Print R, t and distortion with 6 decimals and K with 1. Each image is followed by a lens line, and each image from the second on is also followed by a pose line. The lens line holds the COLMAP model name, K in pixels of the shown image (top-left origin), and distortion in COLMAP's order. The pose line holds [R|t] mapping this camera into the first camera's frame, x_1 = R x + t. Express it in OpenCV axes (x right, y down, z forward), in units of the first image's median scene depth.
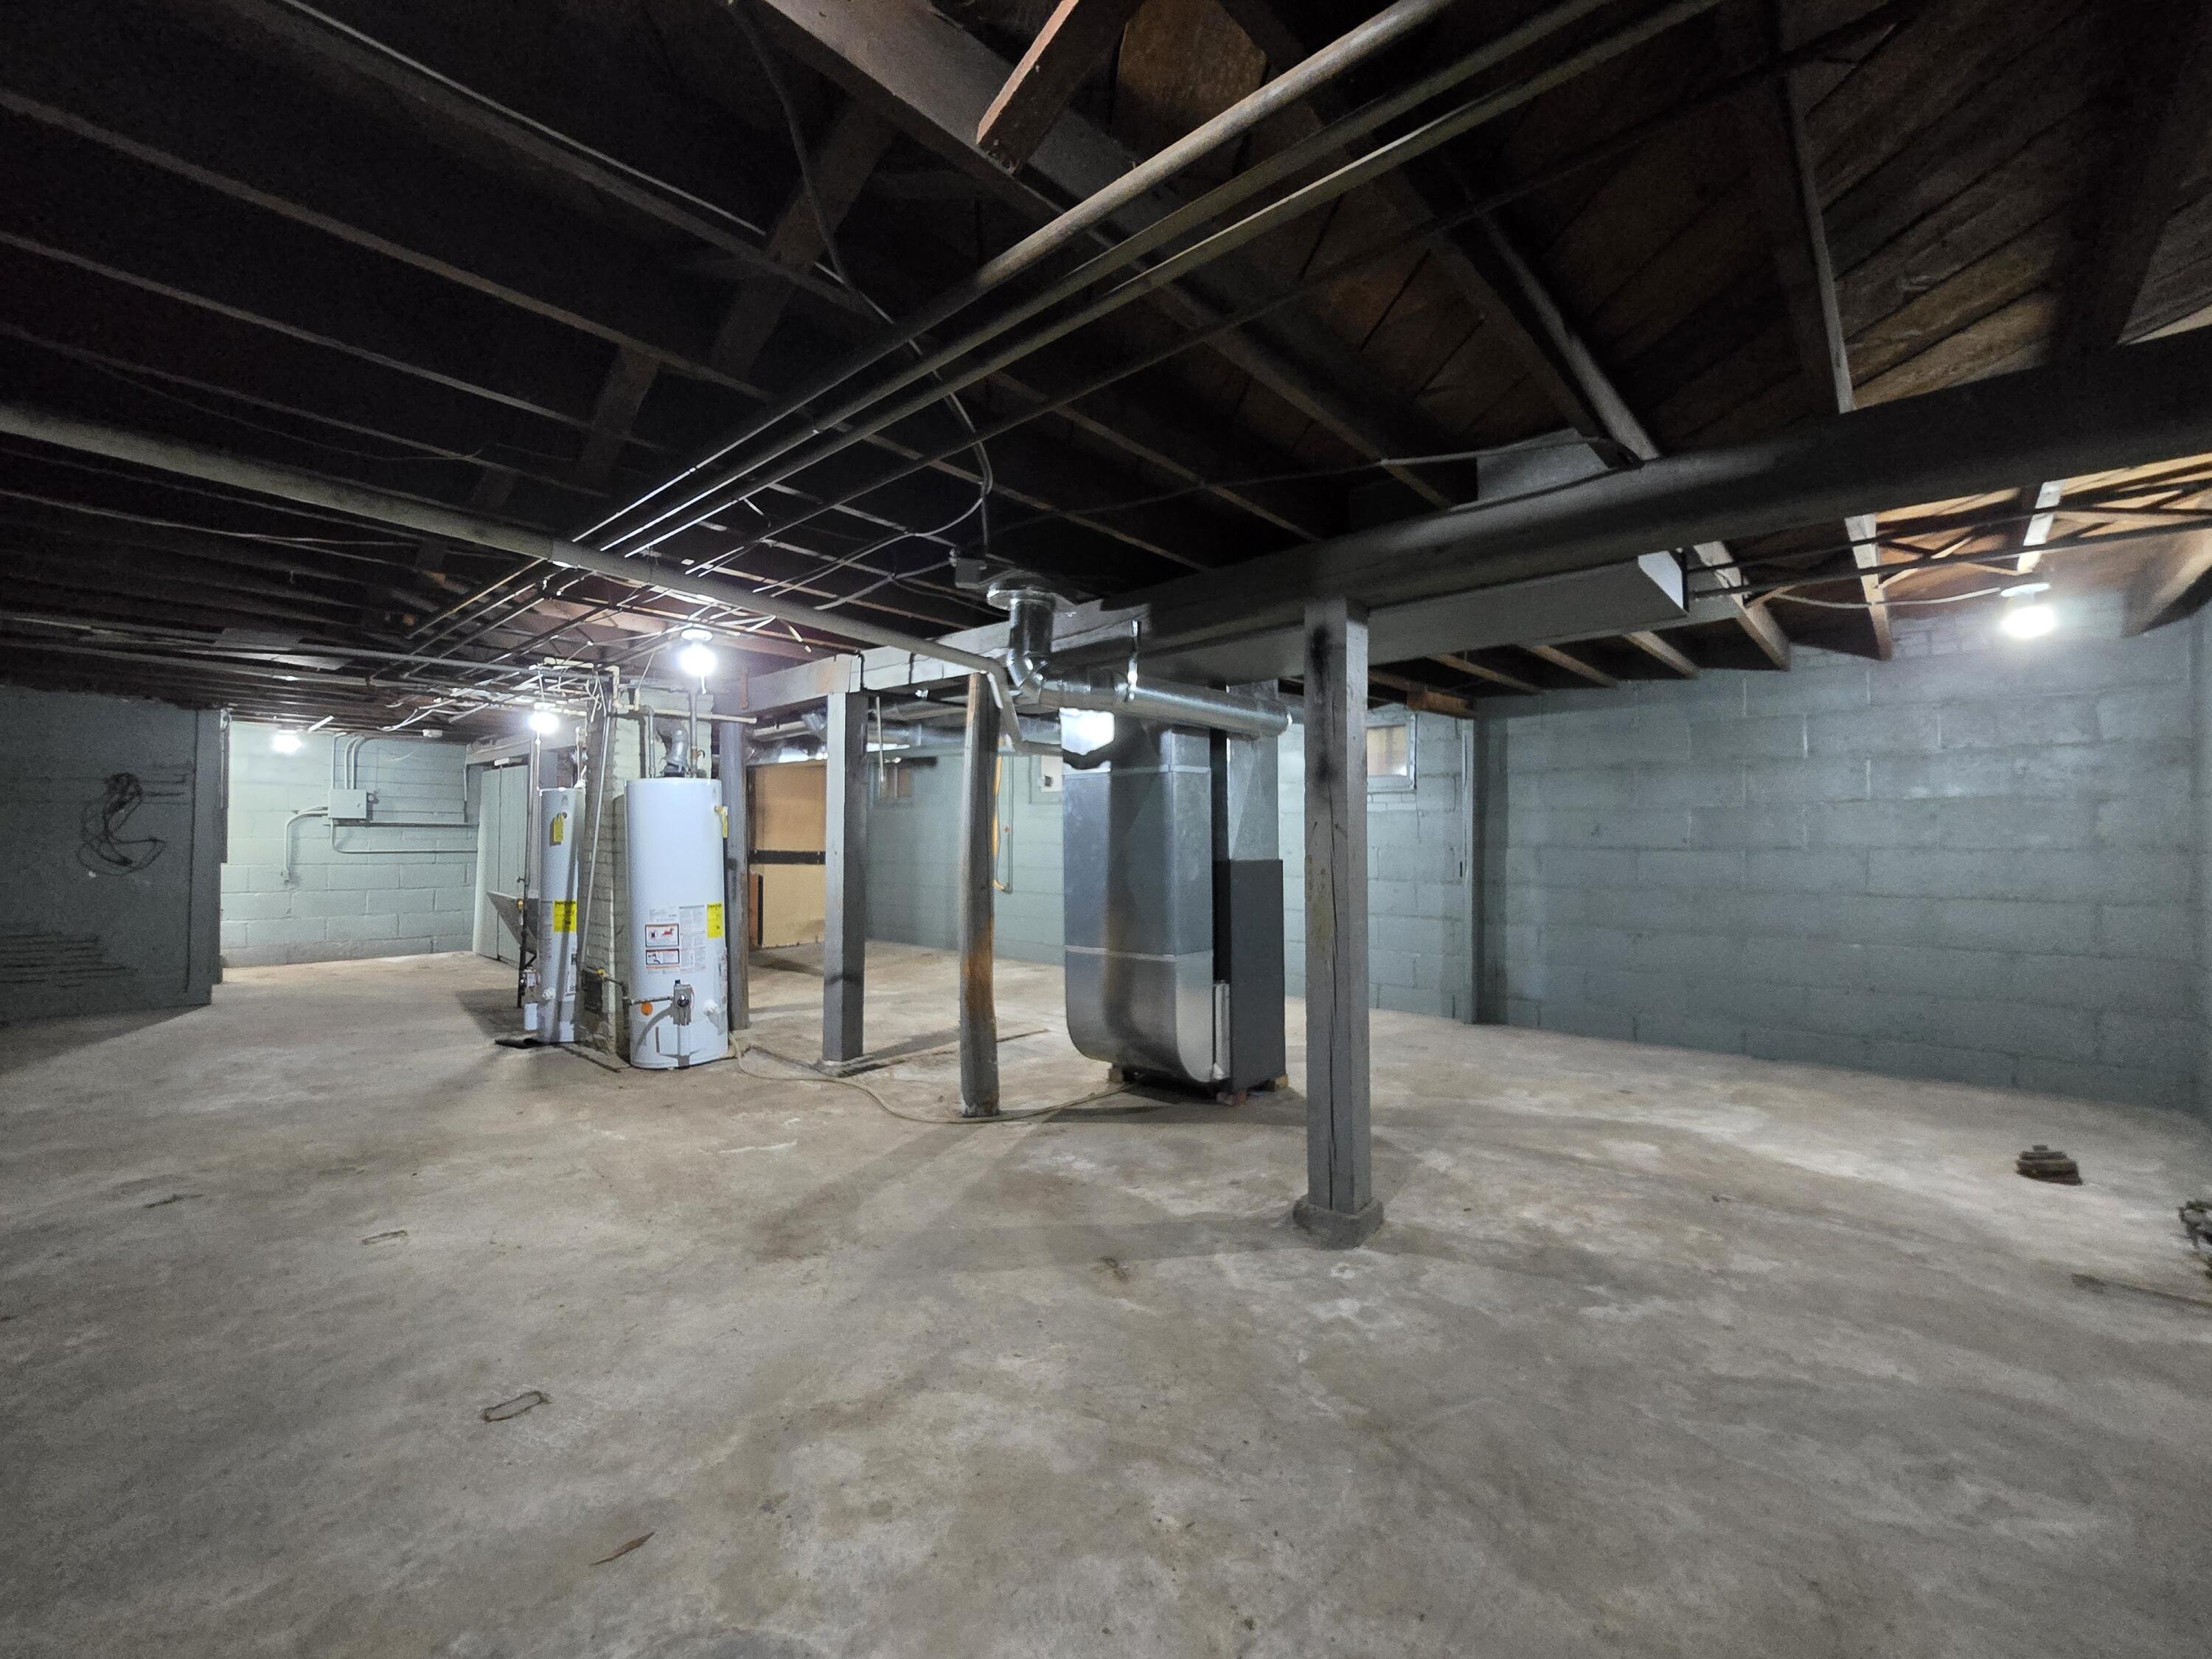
lens RADIAL K [[894.1, 0, 1123.2], [0, 894.1, 823.3], [0, 0, 1]] dist [-0.001722, 0.000289]
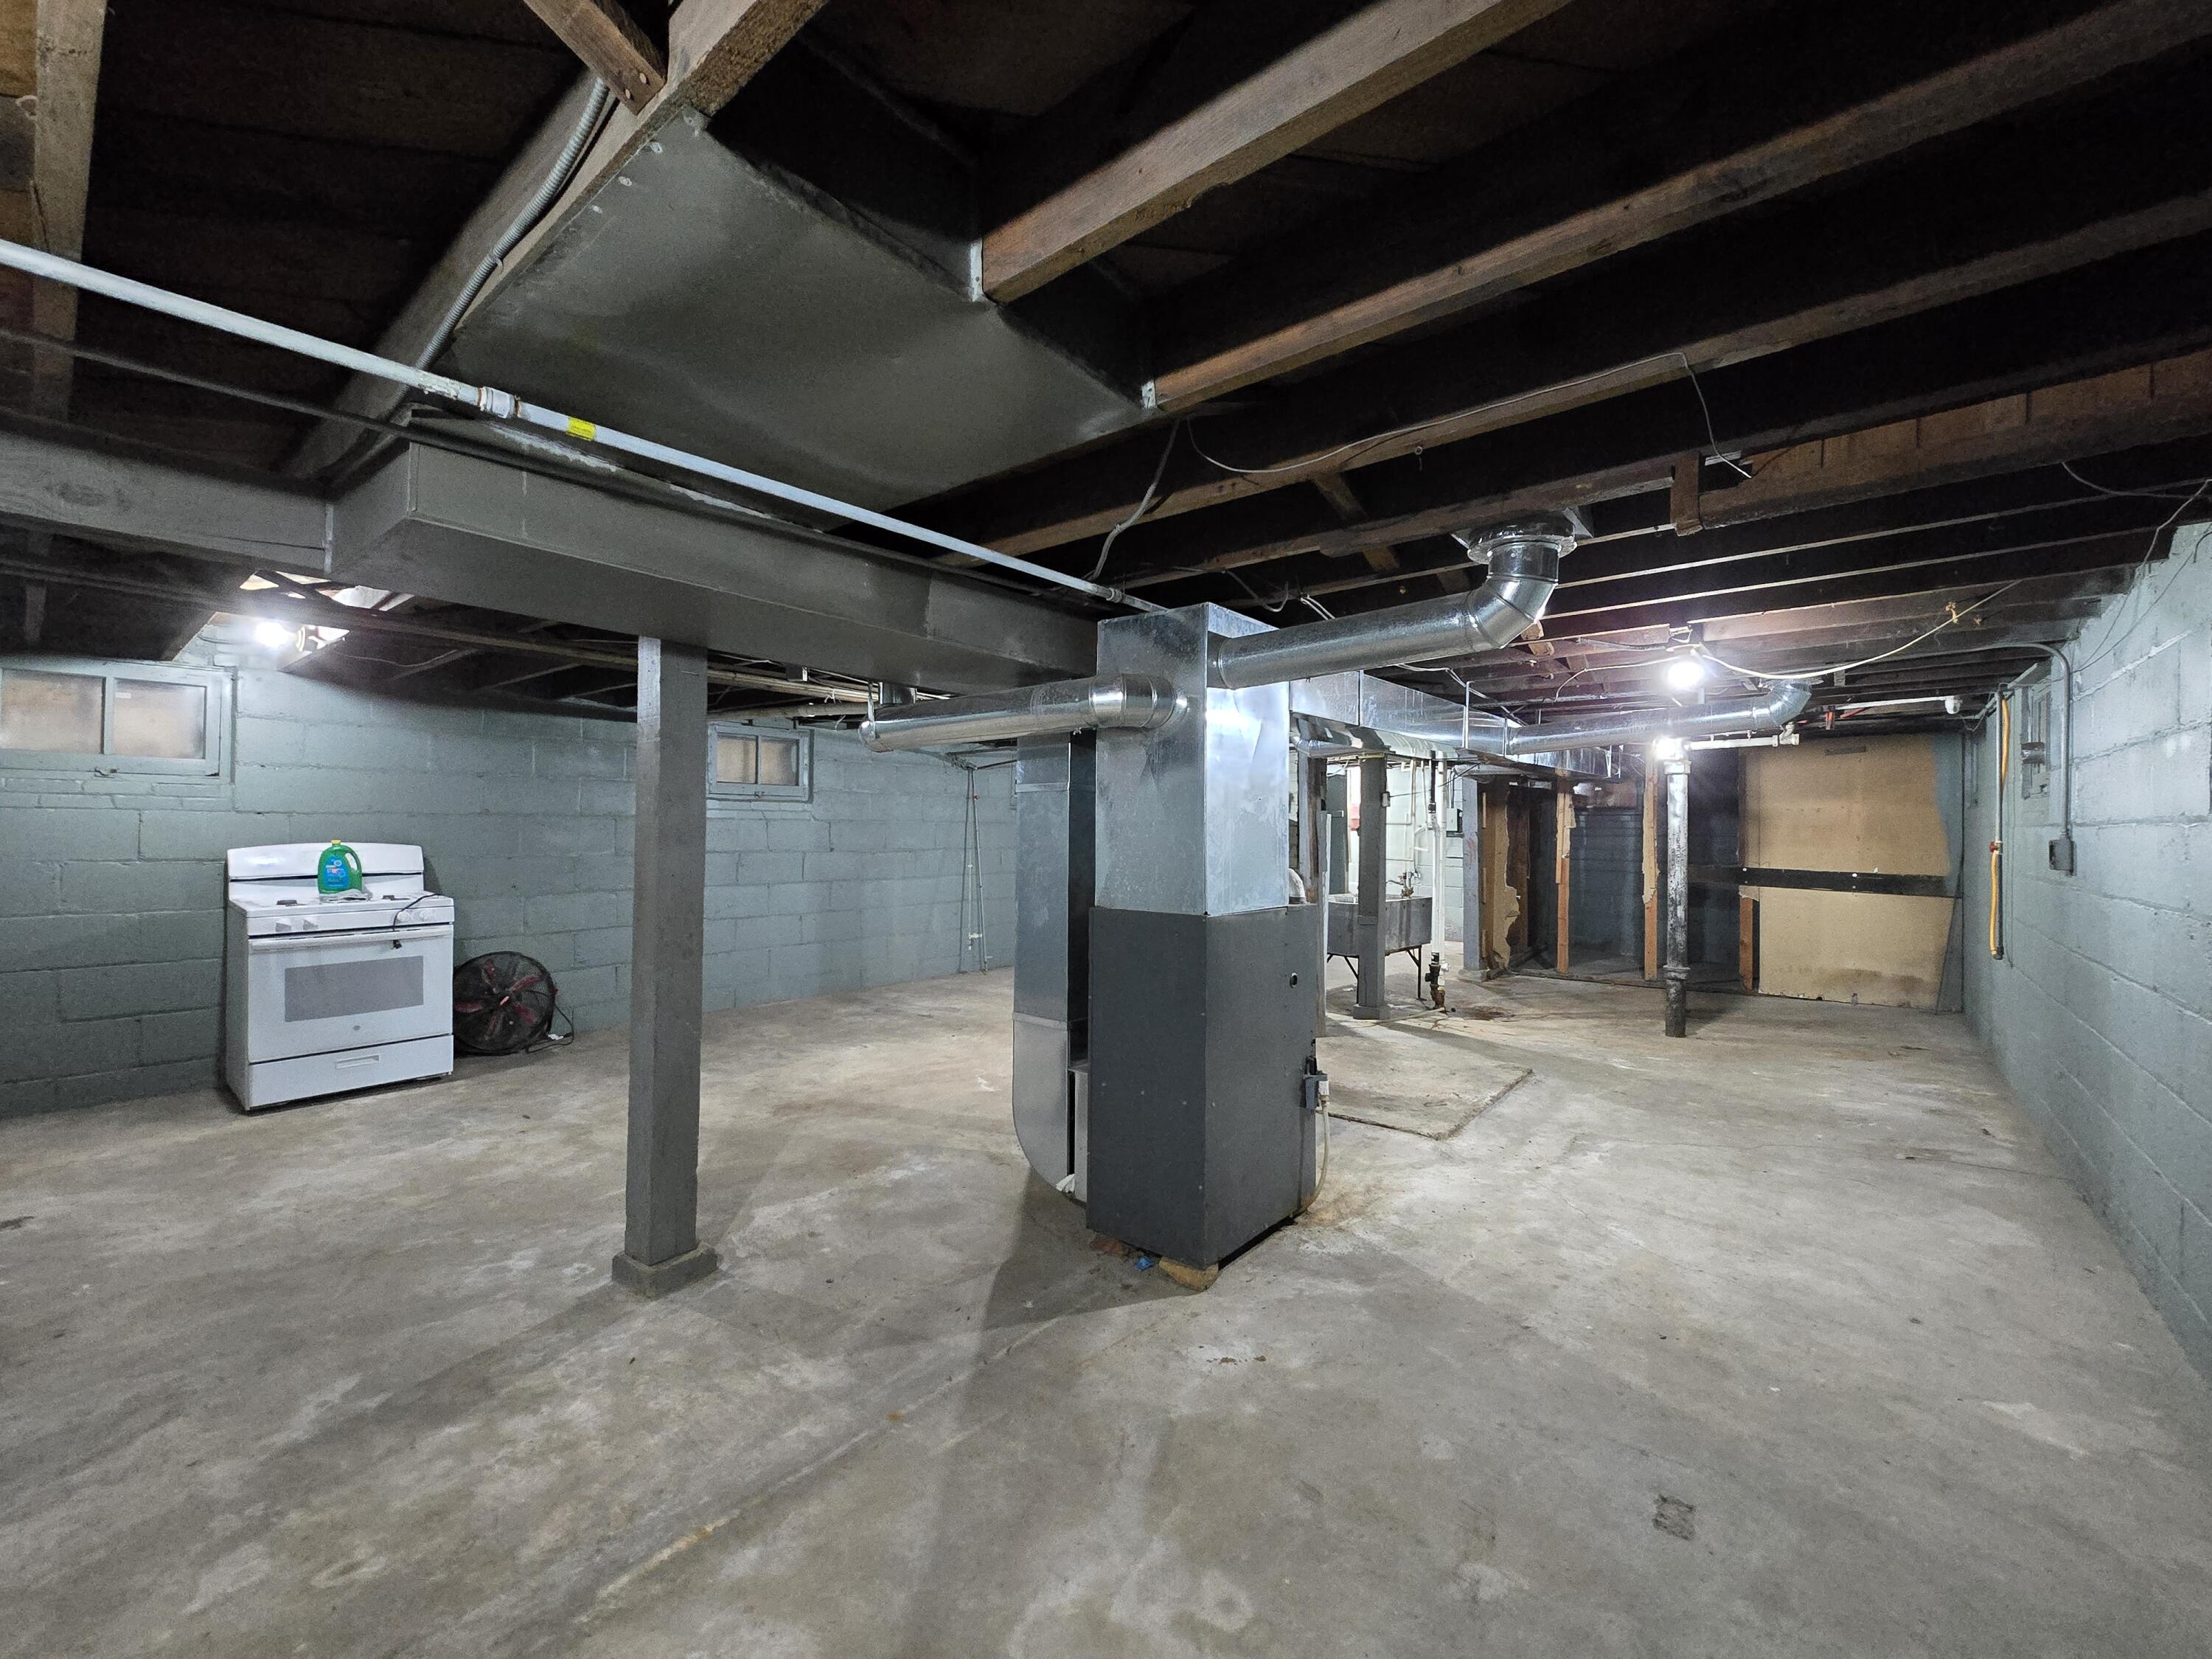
lens RADIAL K [[894.1, 0, 1123.2], [0, 894.1, 823.3], [0, 0, 1]] dist [-0.001722, 0.000289]
pose [[0.054034, -0.010717, -0.998482, 1.264671], [0.011573, 0.999882, -0.010106, -0.028934], [0.998472, -0.011009, 0.054152, 1.471514]]
